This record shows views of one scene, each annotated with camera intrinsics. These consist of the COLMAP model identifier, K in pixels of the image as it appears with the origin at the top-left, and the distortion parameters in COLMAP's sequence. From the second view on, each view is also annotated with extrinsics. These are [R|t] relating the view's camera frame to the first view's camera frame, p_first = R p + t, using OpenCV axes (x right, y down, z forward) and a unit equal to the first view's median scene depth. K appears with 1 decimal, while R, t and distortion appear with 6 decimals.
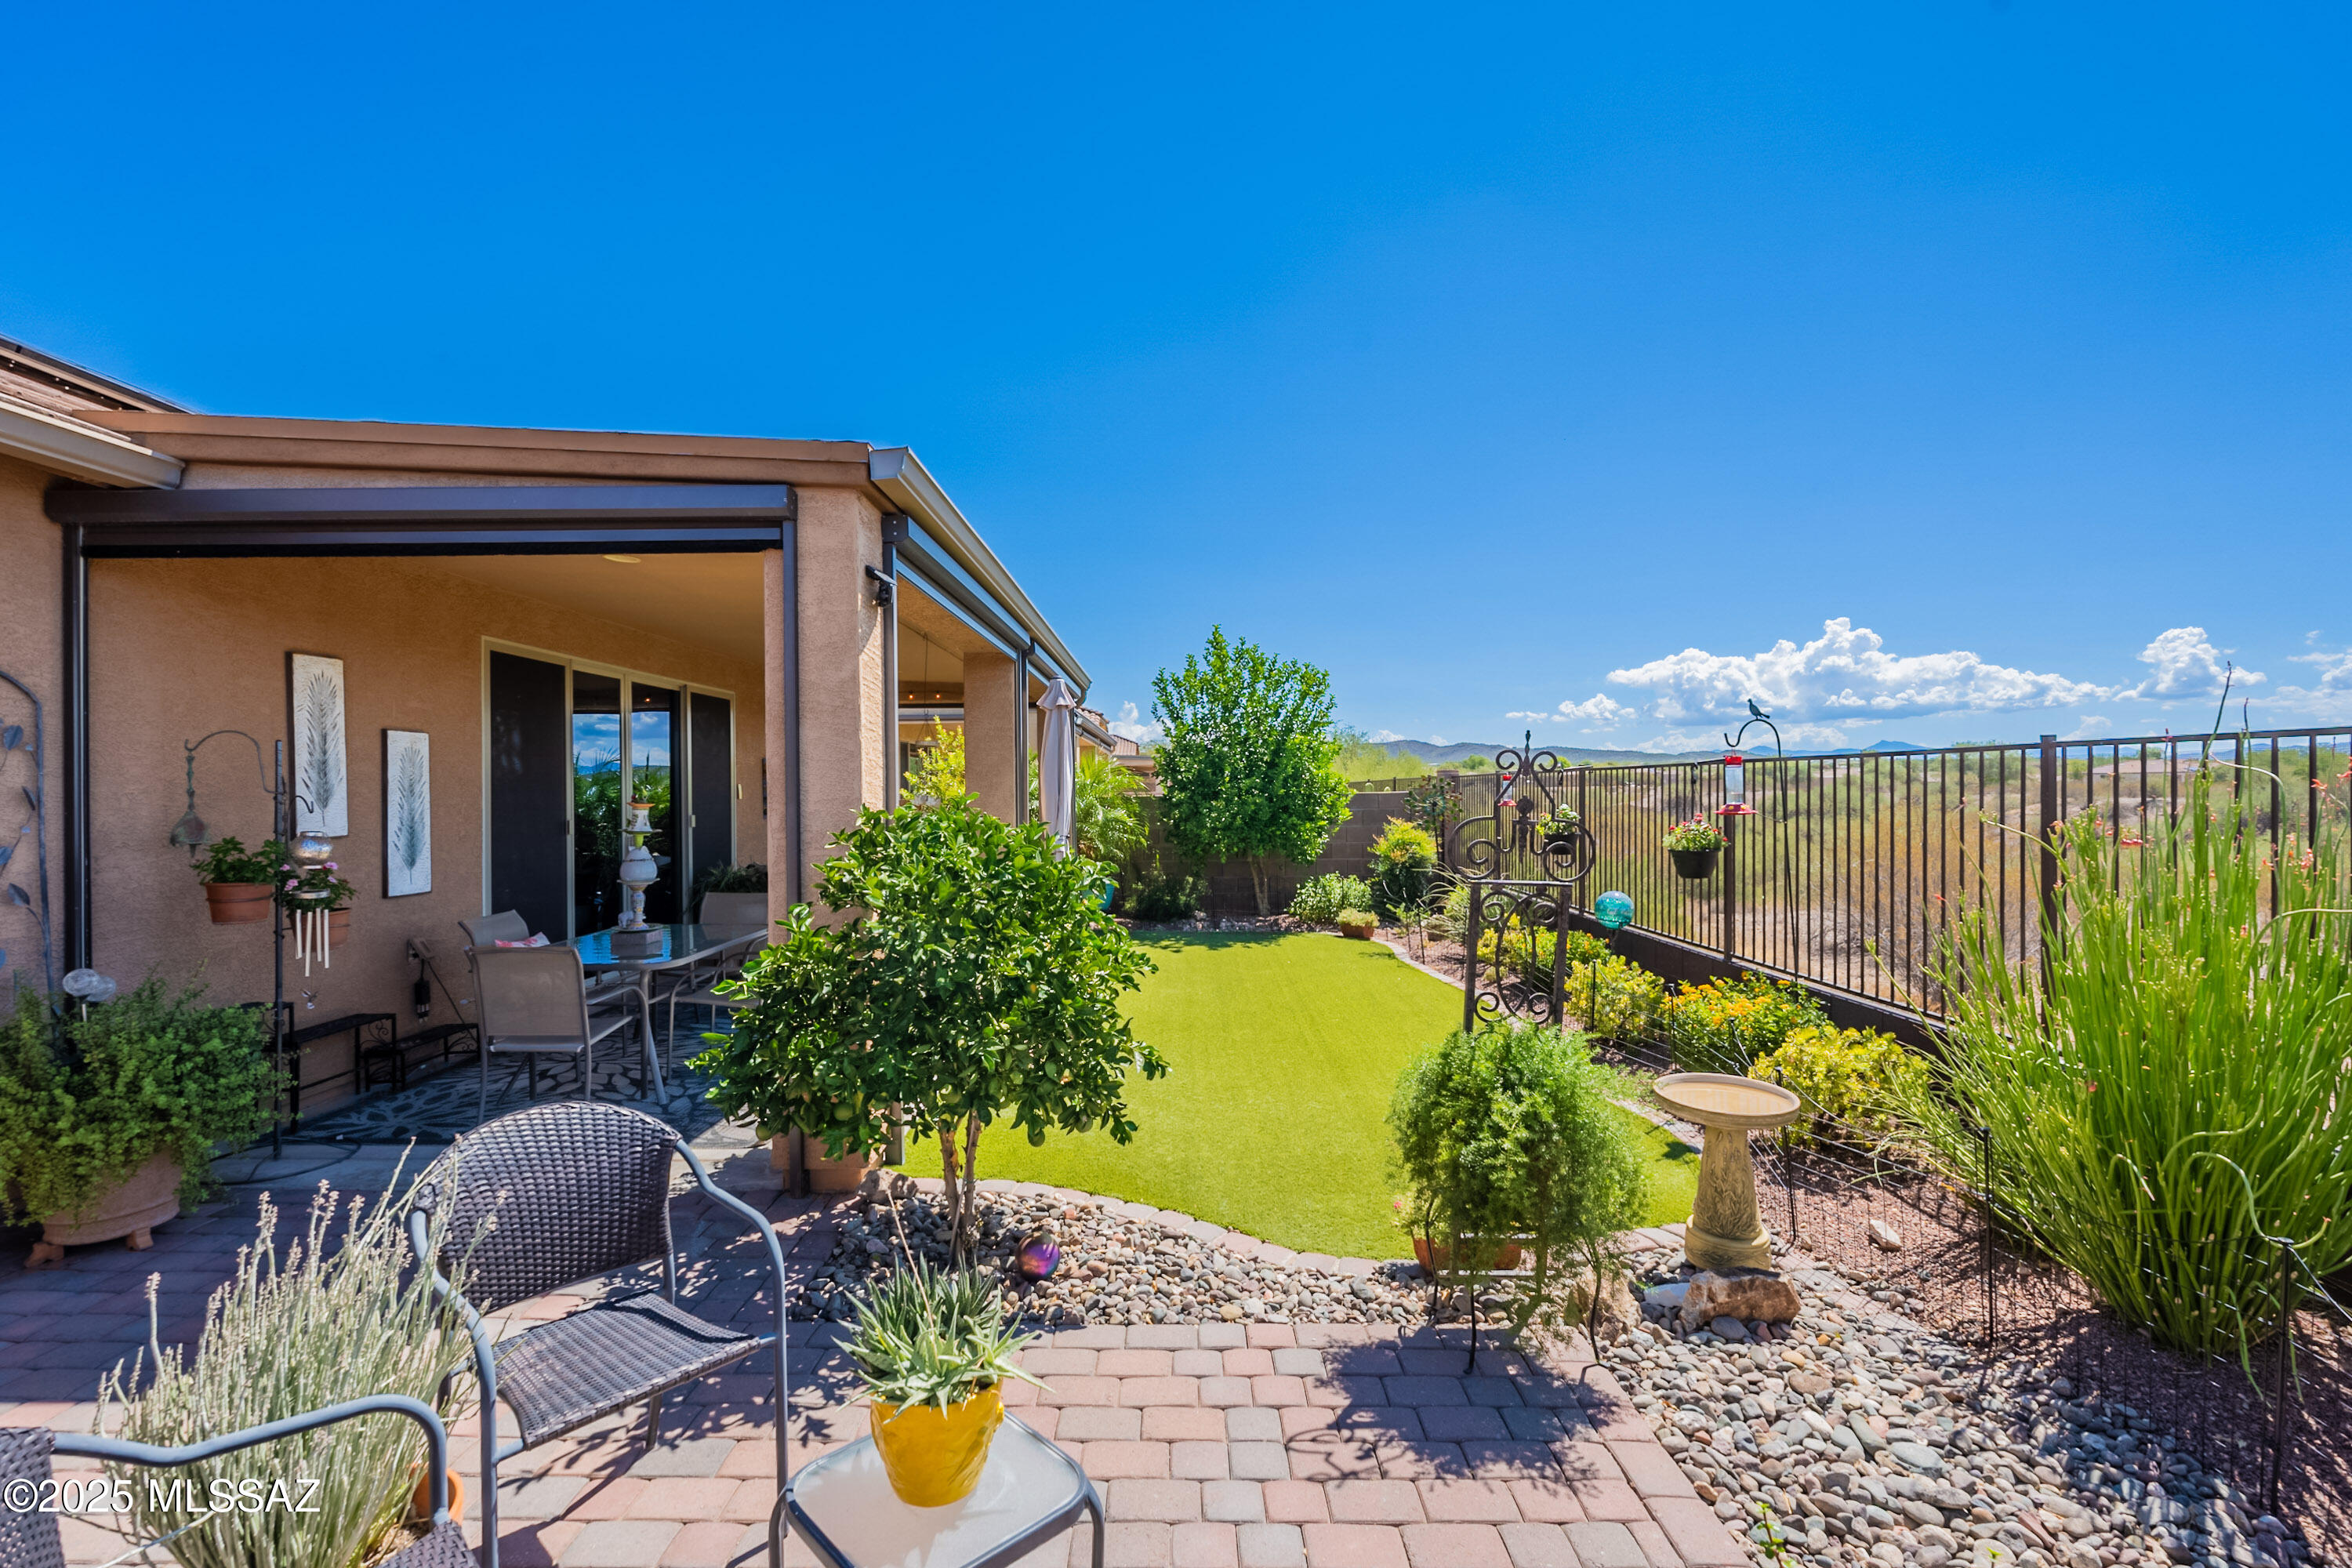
lens RADIAL K [[1038.7, 0, 1173.3], [0, 1038.7, 789.1], [0, 0, 1]] dist [0.000873, 0.000101]
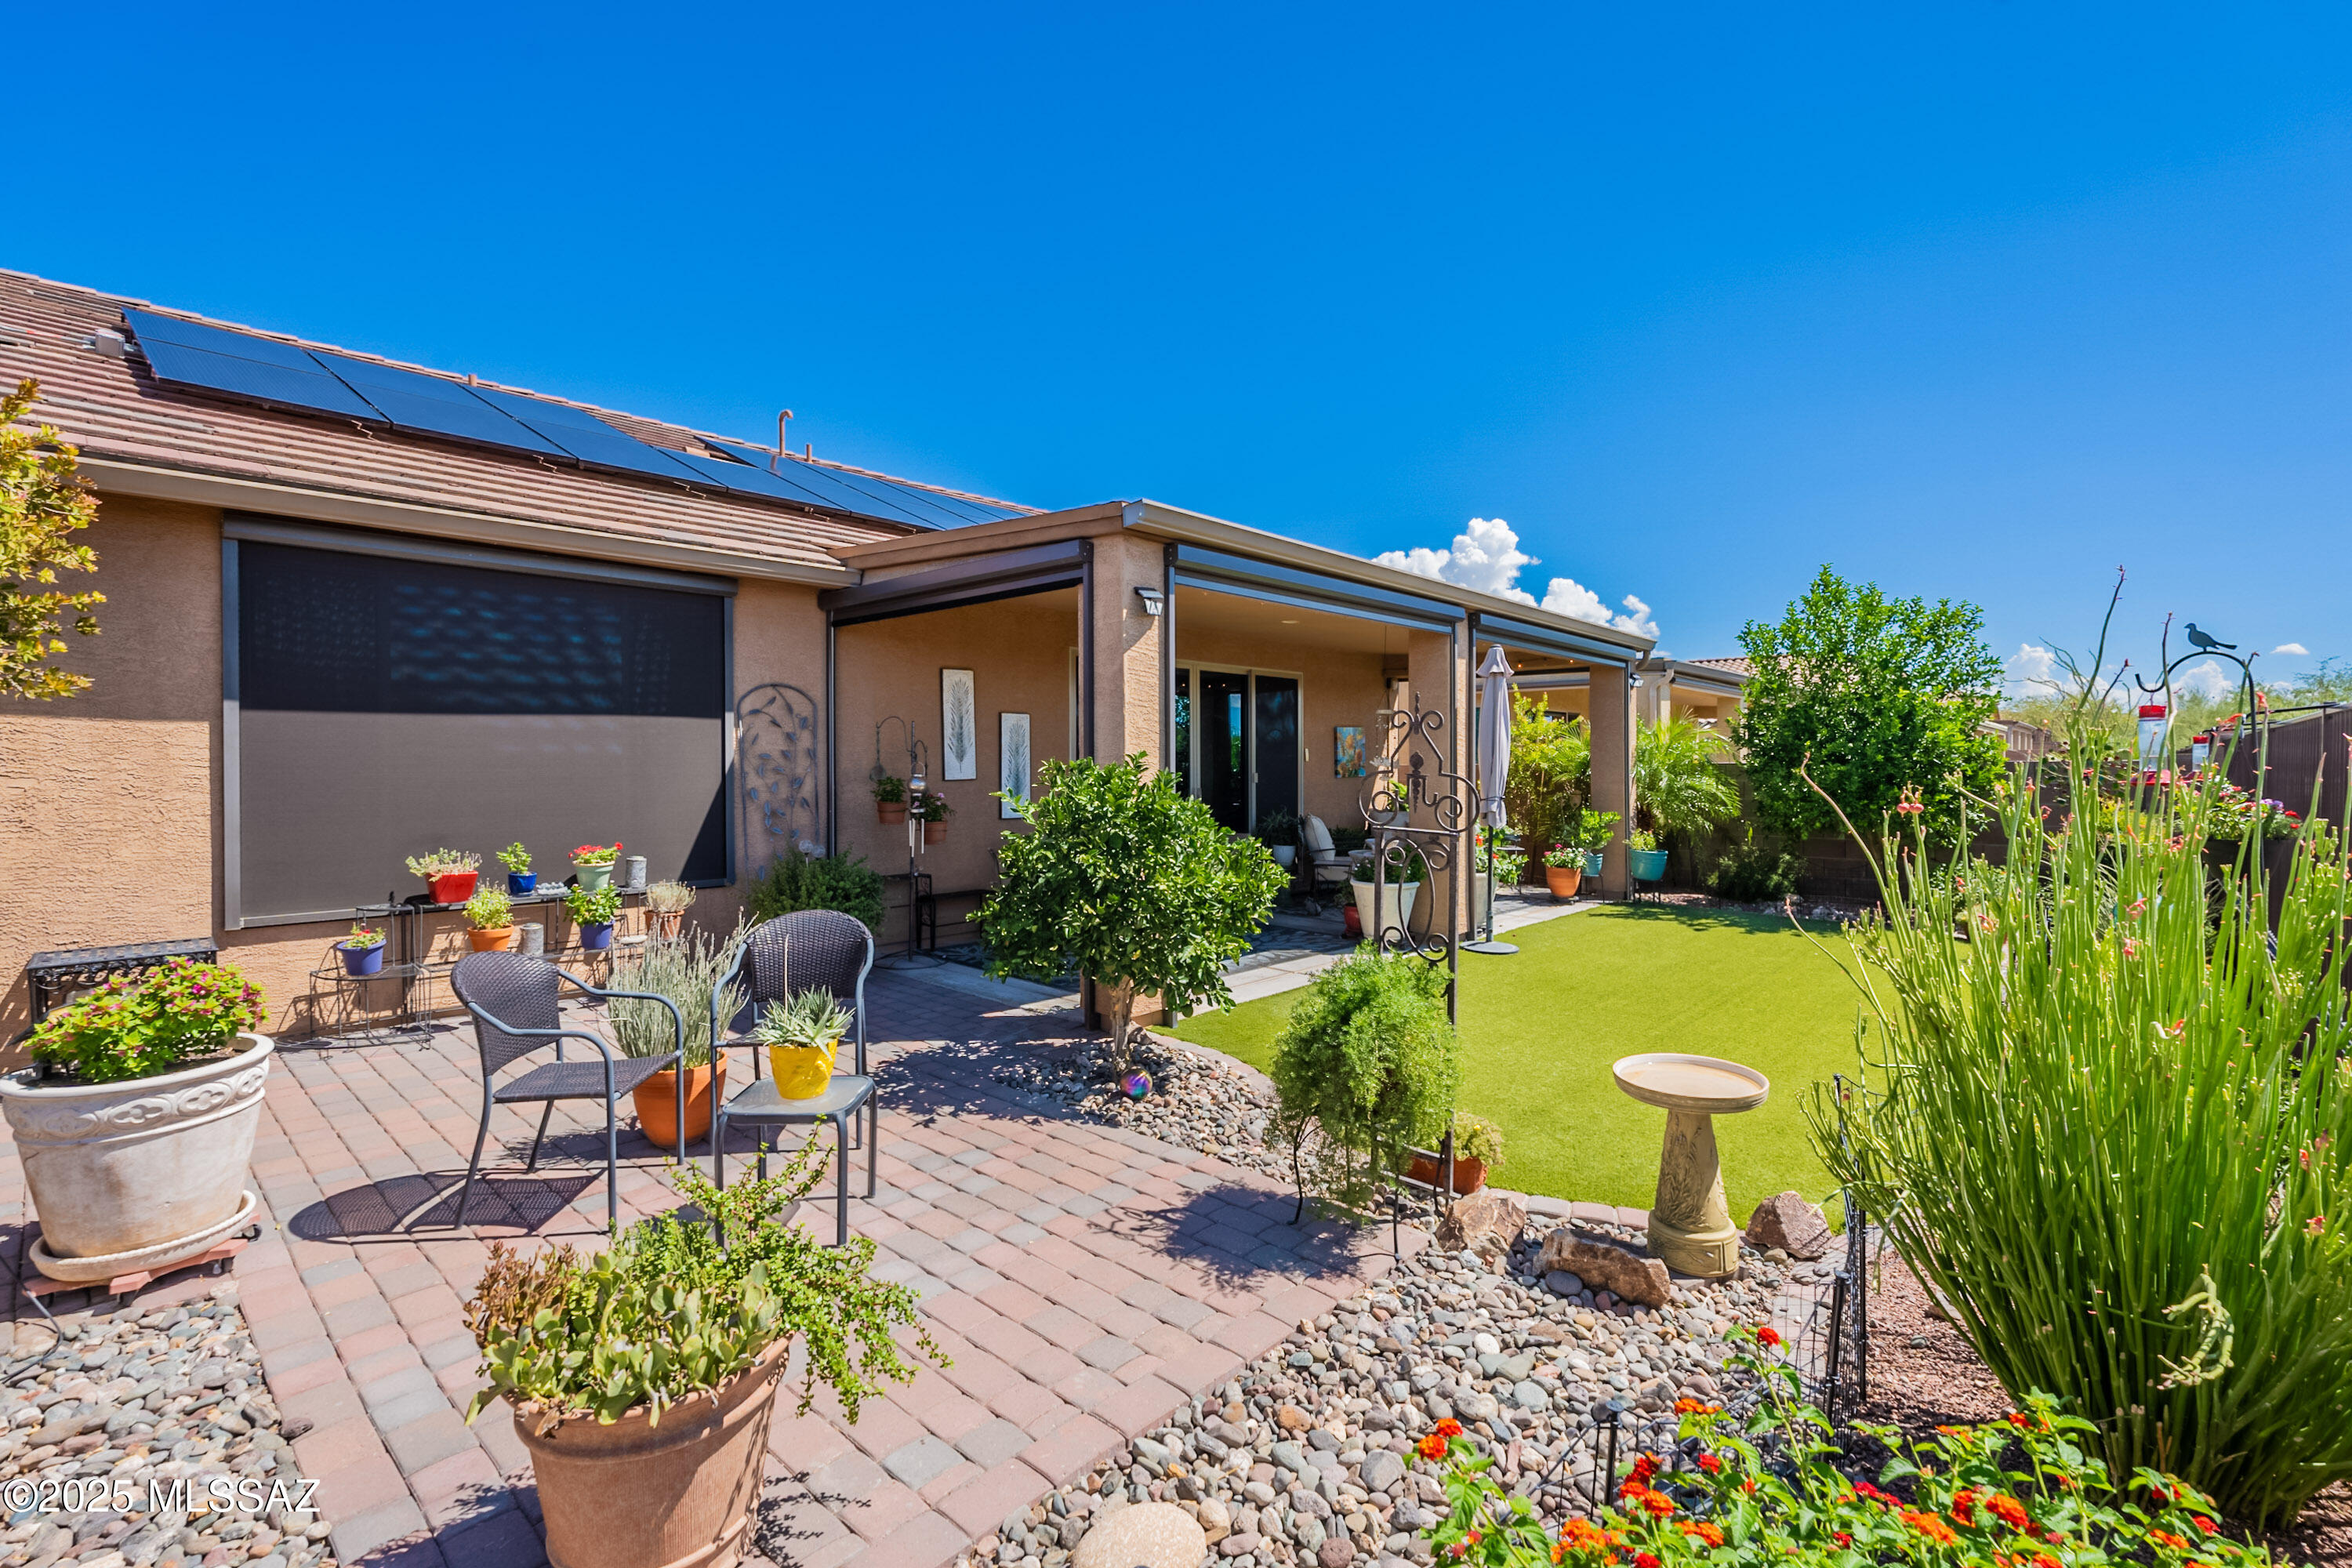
lens RADIAL K [[1038.7, 0, 1187.0], [0, 1038.7, 771.8], [0, 0, 1]] dist [0.000873, 0.000101]
pose [[0.746594, 0.013785, -0.665137, 0.686413], [-0.004701, 0.999870, 0.015445, 0.009077], [0.665263, -0.008404, 0.746561, 0.011188]]
